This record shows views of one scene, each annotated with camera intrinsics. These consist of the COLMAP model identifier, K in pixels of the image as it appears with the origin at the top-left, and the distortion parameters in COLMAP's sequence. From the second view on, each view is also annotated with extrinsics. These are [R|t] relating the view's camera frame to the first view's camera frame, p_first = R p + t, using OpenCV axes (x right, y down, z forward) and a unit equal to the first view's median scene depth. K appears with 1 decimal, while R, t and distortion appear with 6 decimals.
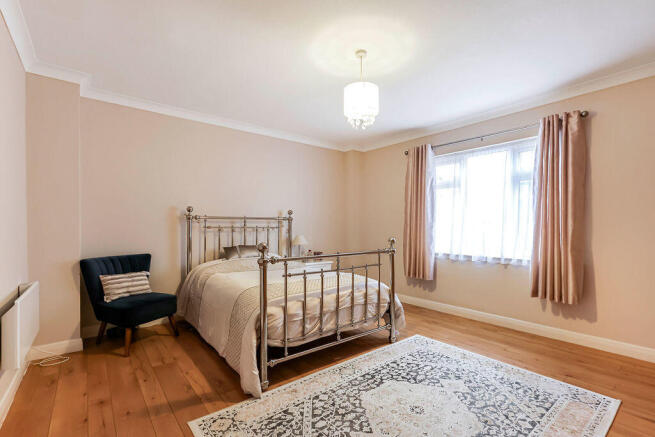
lens RADIAL K [[313.1, 0, 332.9], [0, 313.1, 223.6], [0, 0, 1]] dist [-0.001363, -0.000107]
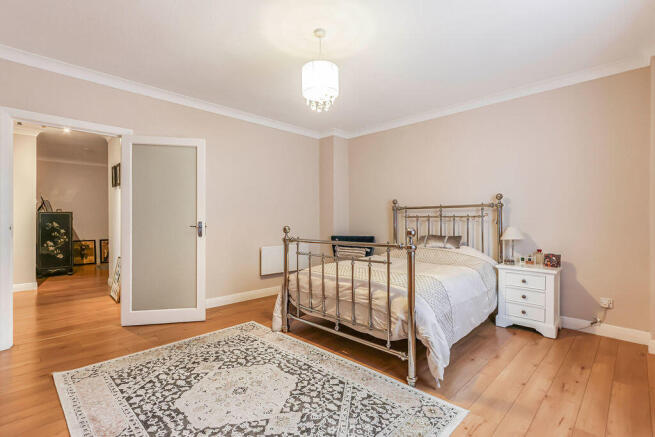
lens RADIAL K [[313.1, 0, 333.0], [0, 313.1, 218.5], [0, 0, 1]] dist [-0.001363, -0.000107]
pose [[0.088278, -0.008907, -0.996056, 1.004256], [0.007607, 0.999937, -0.008267, 0.035285], [0.996067, -0.006848, 0.088340, 0.927134]]
